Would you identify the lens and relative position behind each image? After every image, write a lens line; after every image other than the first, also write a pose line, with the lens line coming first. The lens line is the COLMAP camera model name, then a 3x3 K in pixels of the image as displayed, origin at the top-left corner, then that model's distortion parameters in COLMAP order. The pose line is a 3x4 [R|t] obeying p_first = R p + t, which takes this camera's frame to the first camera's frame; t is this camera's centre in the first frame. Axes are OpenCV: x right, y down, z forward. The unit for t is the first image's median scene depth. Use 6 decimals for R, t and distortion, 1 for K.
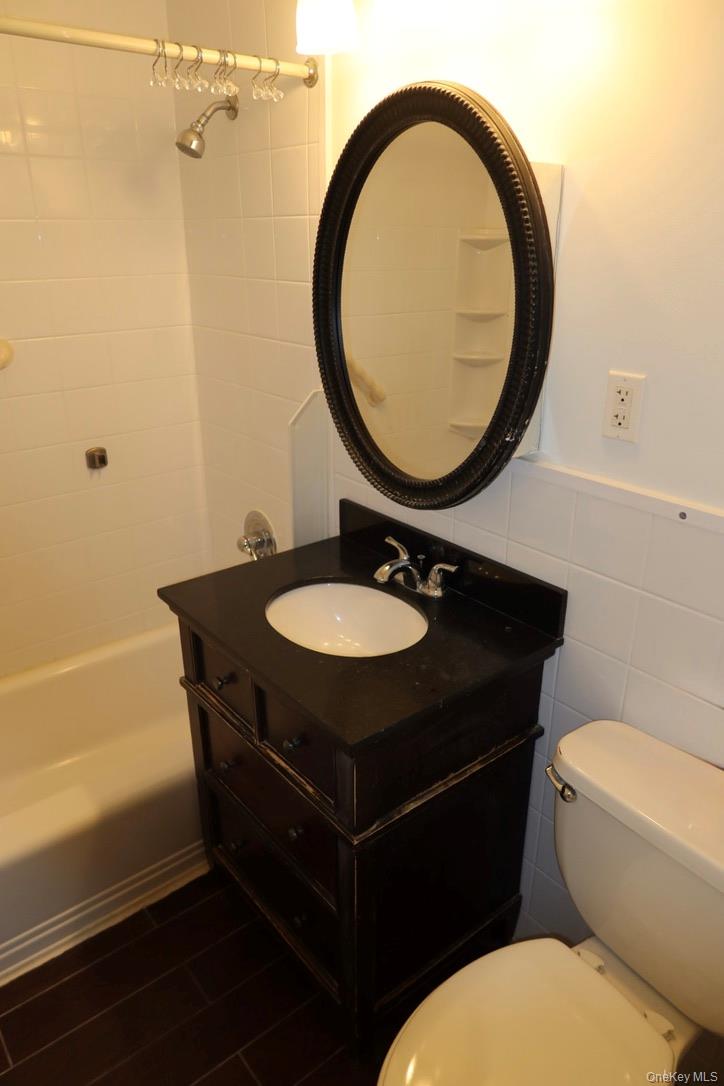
lens RADIAL K [[748.4, 0, 362.0], [0, 748.4, 543.0], [0, 0, 1]] dist [-0.025592, 0.009089]
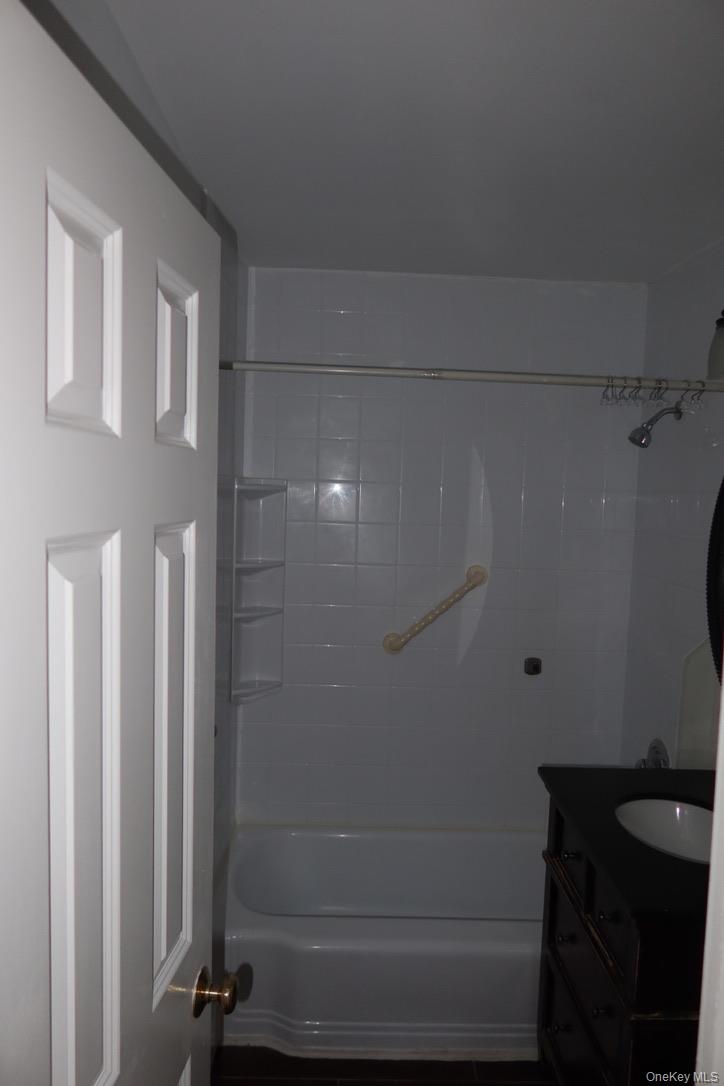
lens RADIAL K [[748.4, 0, 362.0], [0, 748.4, 543.0], [0, 0, 1]] dist [-0.025592, 0.009089]
pose [[0.786669, 0.073109, -0.613032, 0.231548], [-0.268447, 0.934688, -0.233014, 0.083614], [0.555958, 0.347871, 0.754915, -0.228631]]
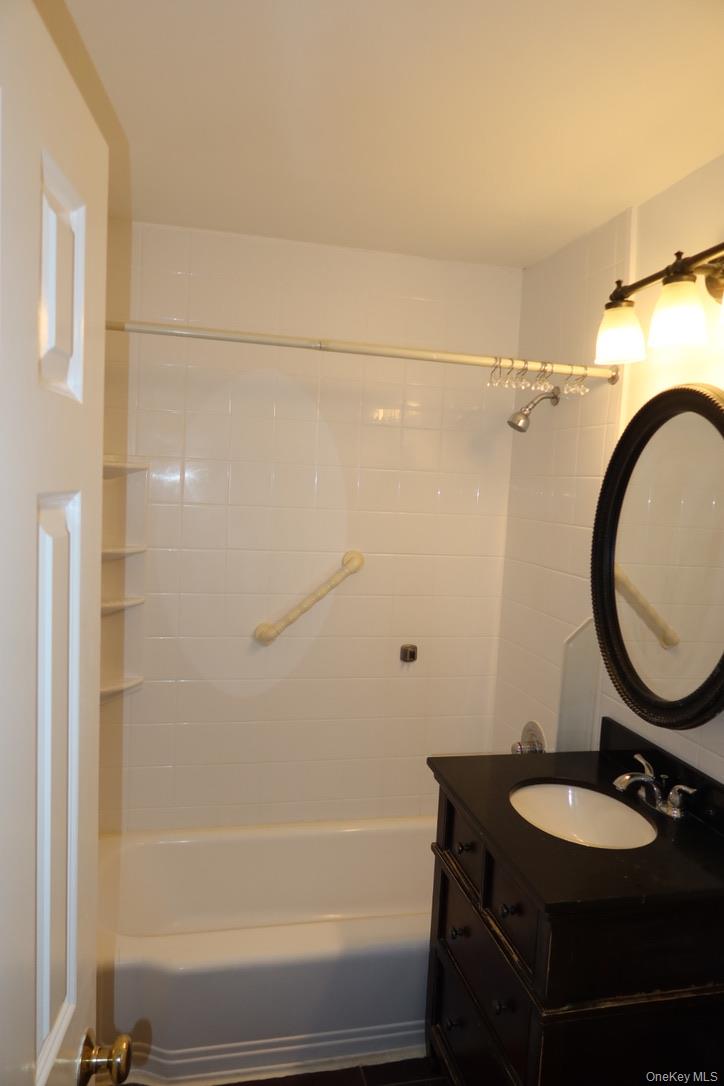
lens RADIAL K [[748.4, 0, 362.0], [0, 748.4, 543.0], [0, 0, 1]] dist [-0.025592, 0.009089]
pose [[0.895896, 0.082426, -0.436550, 0.129604], [-0.216900, 0.938718, -0.267887, 0.084537], [0.387716, 0.334687, 0.858872, -0.187918]]
